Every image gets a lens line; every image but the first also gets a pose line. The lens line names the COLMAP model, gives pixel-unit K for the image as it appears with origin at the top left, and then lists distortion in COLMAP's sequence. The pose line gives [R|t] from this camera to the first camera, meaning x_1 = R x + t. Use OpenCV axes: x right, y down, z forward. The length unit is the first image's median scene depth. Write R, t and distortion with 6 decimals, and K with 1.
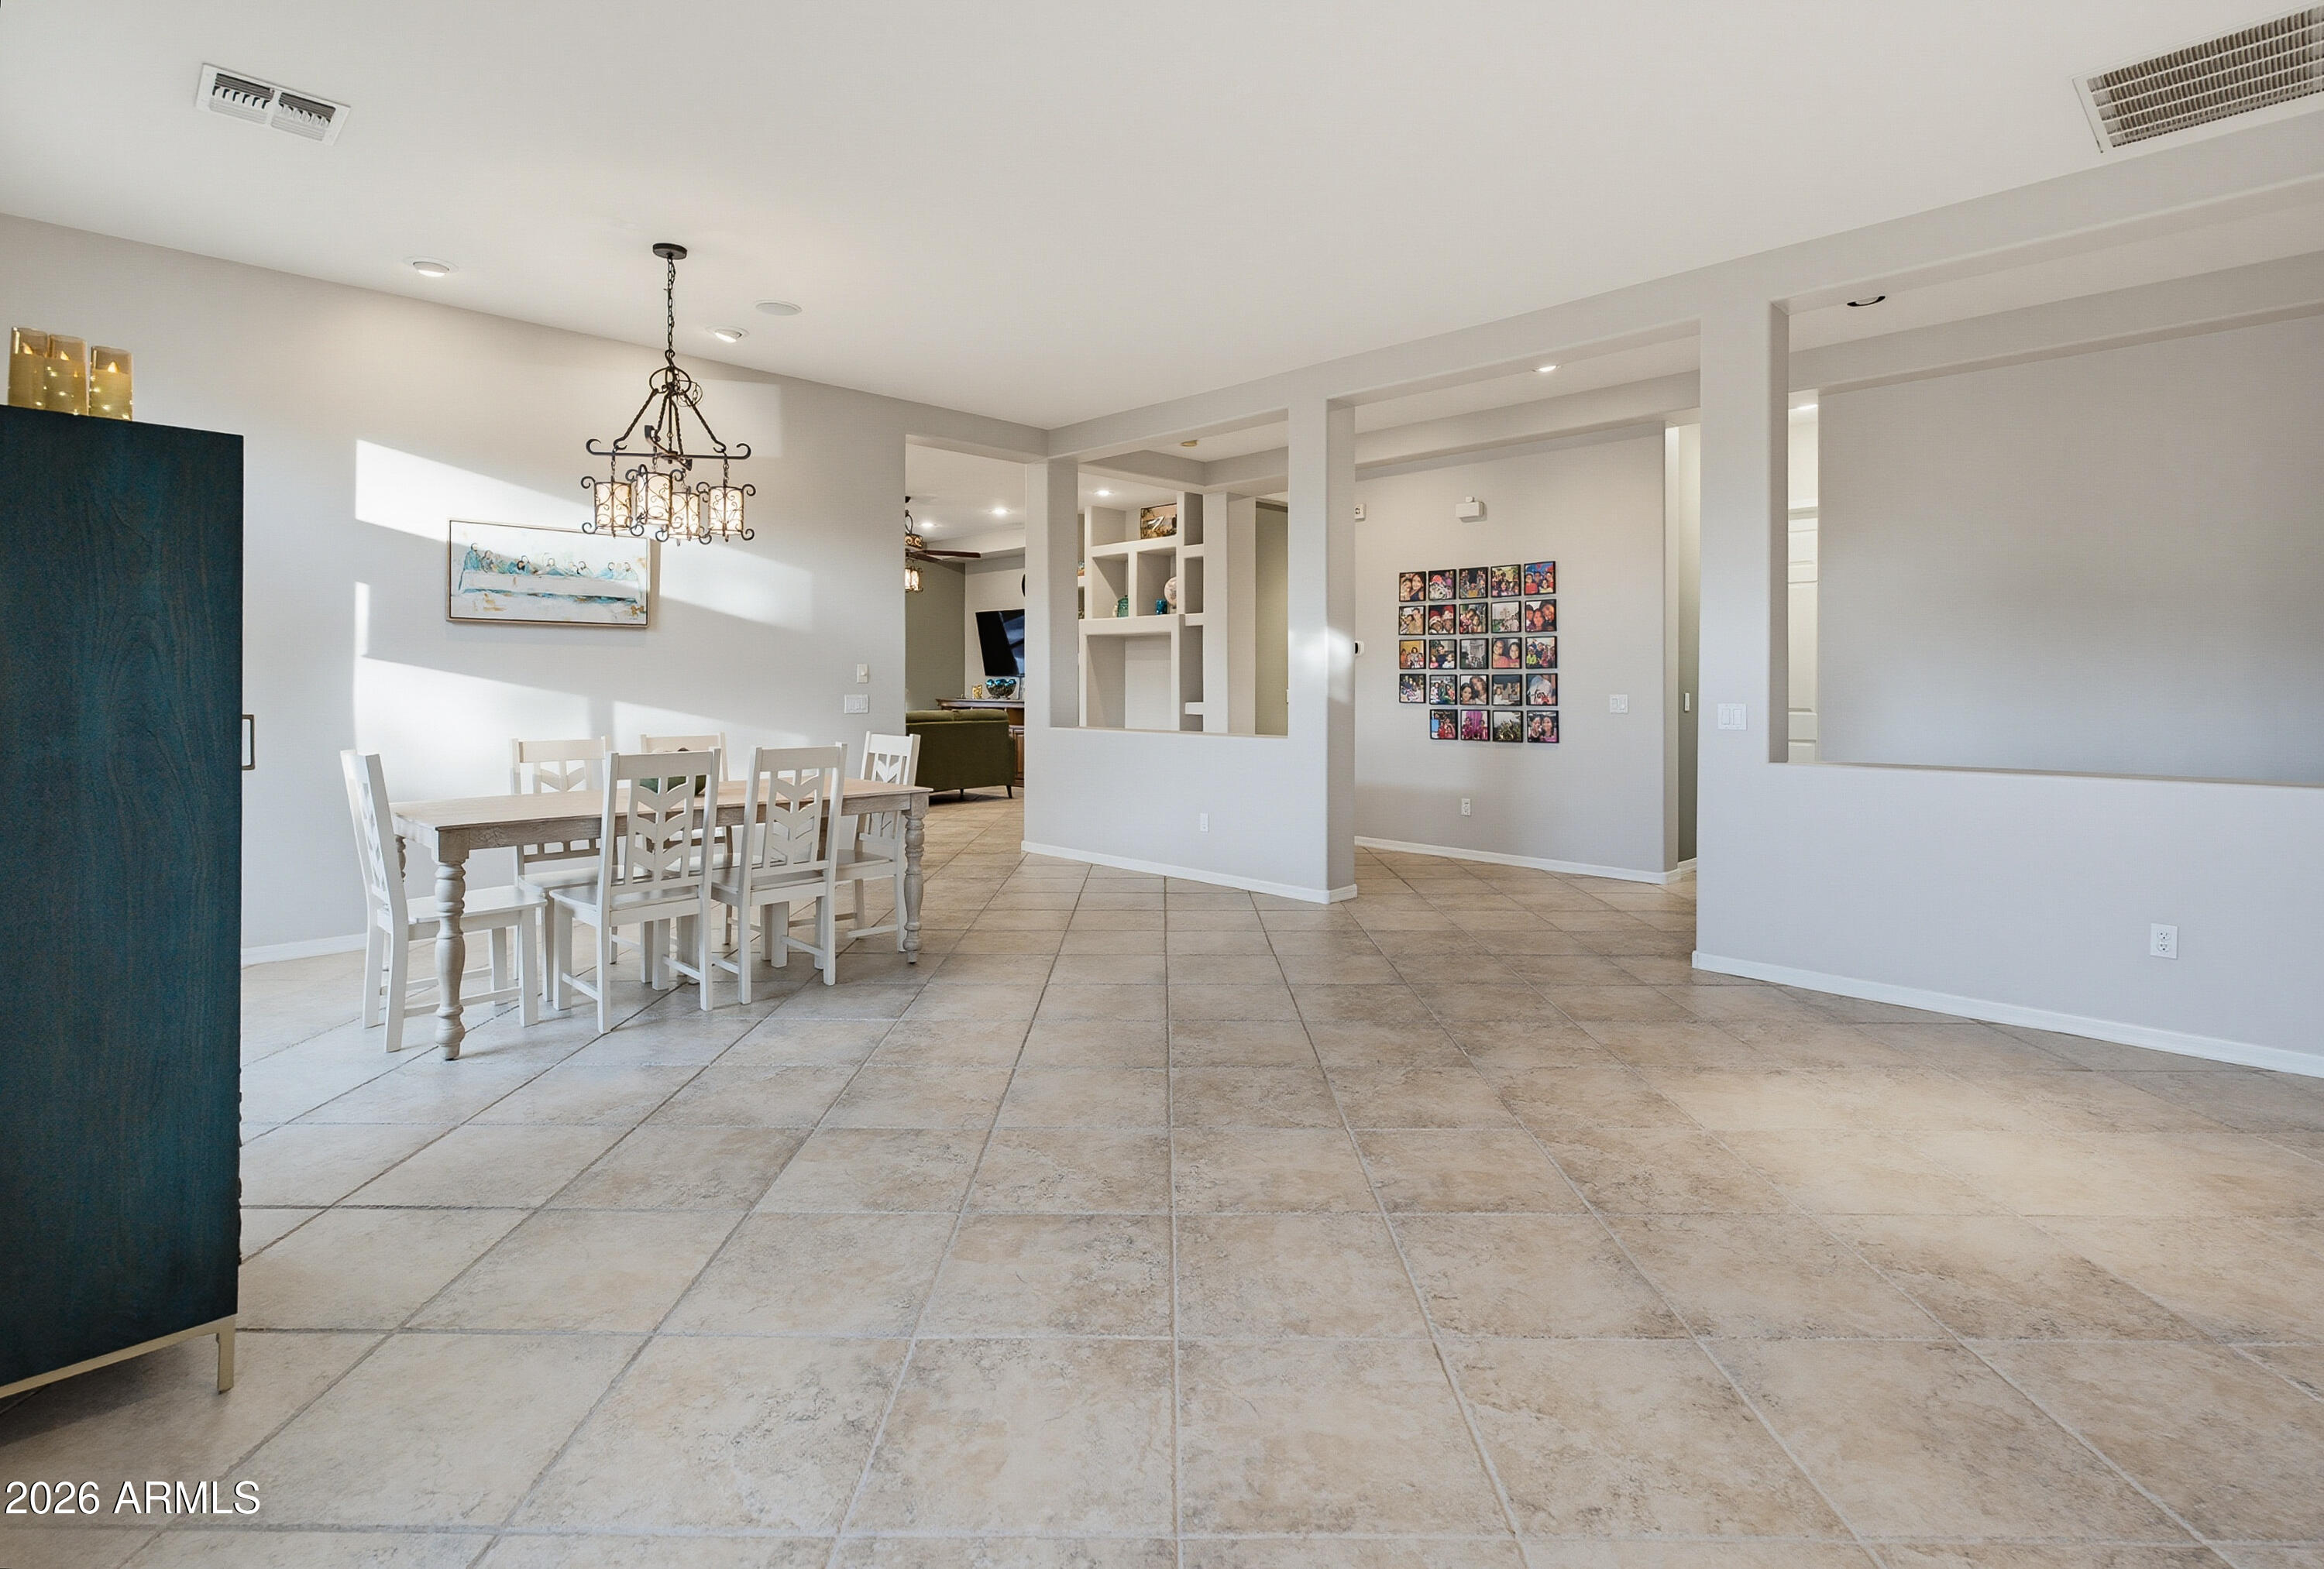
lens RADIAL K [[1131.0, 0, 1125.4], [0, 1131.0, 692.6], [0, 0, 1]] dist [0.004524, 0.000402]
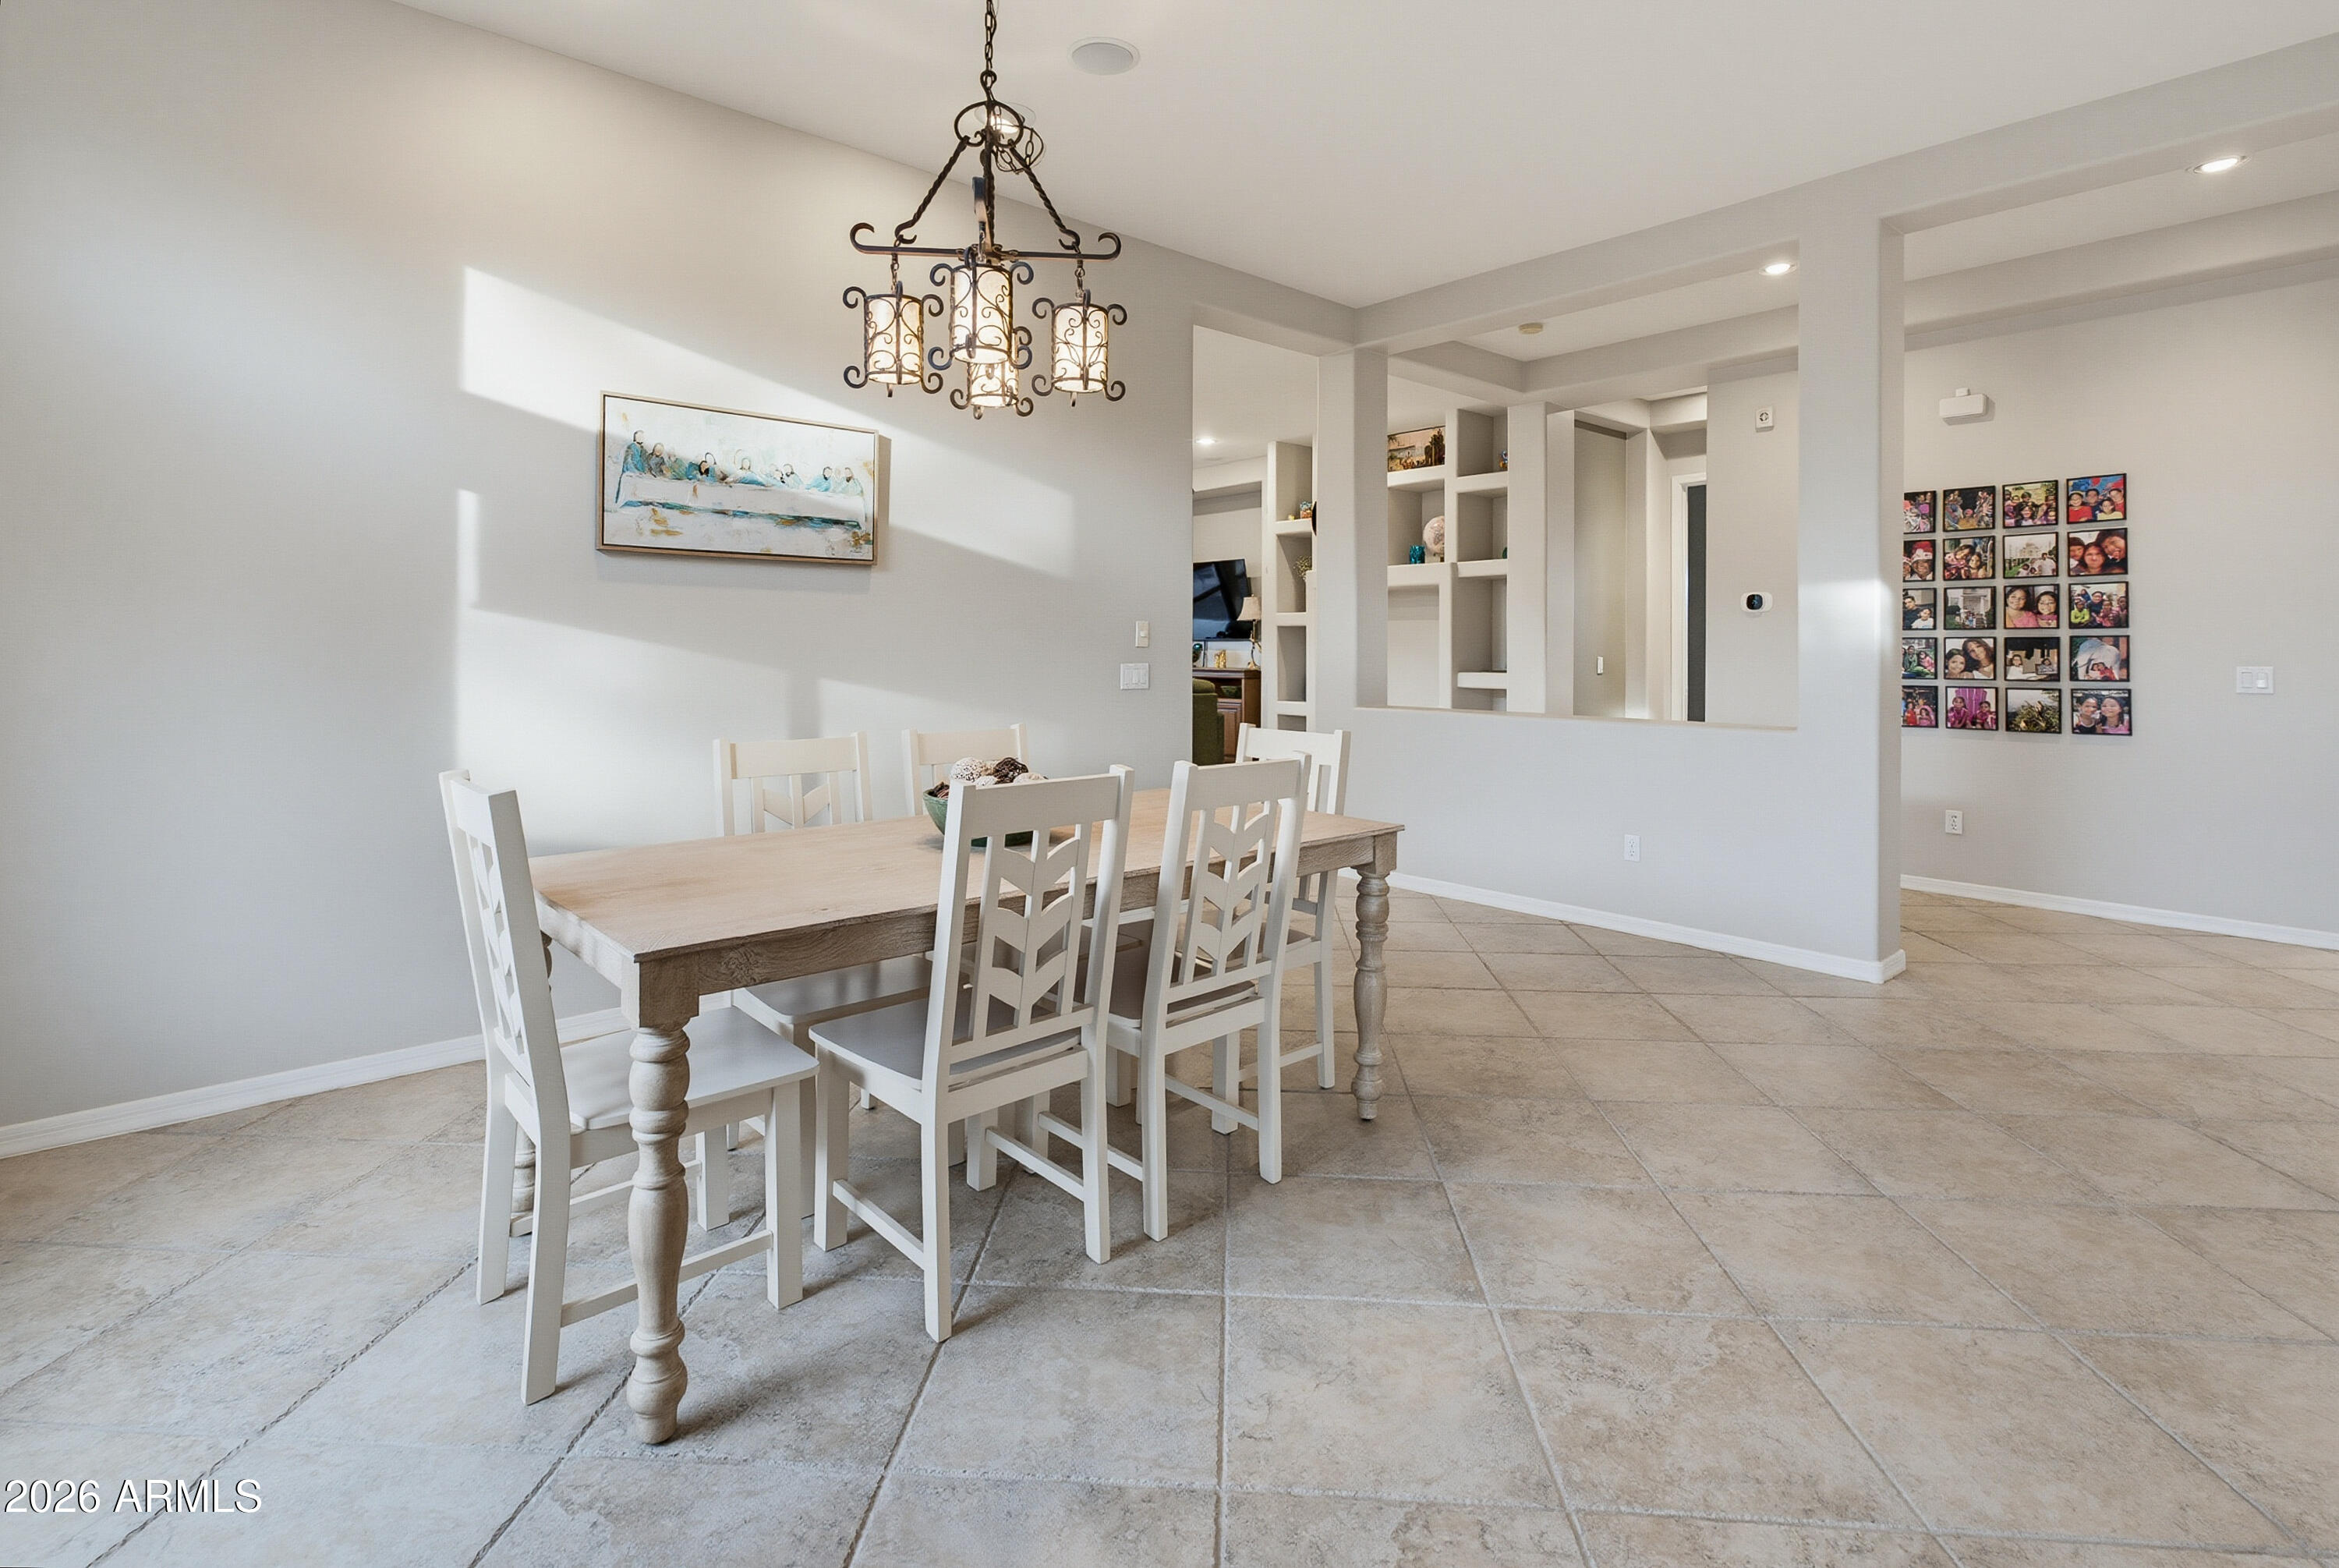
lens RADIAL K [[1113.7, 0, 1121.6], [0, 1113.7, 653.6], [0, 0, 1]] dist [-0.001809, -0.000091]
pose [[0.998293, 0.002186, -0.058369, -0.193719], [-0.002446, 0.999987, -0.004386, -0.001197], [0.058358, 0.004522, 0.998285, 0.280996]]
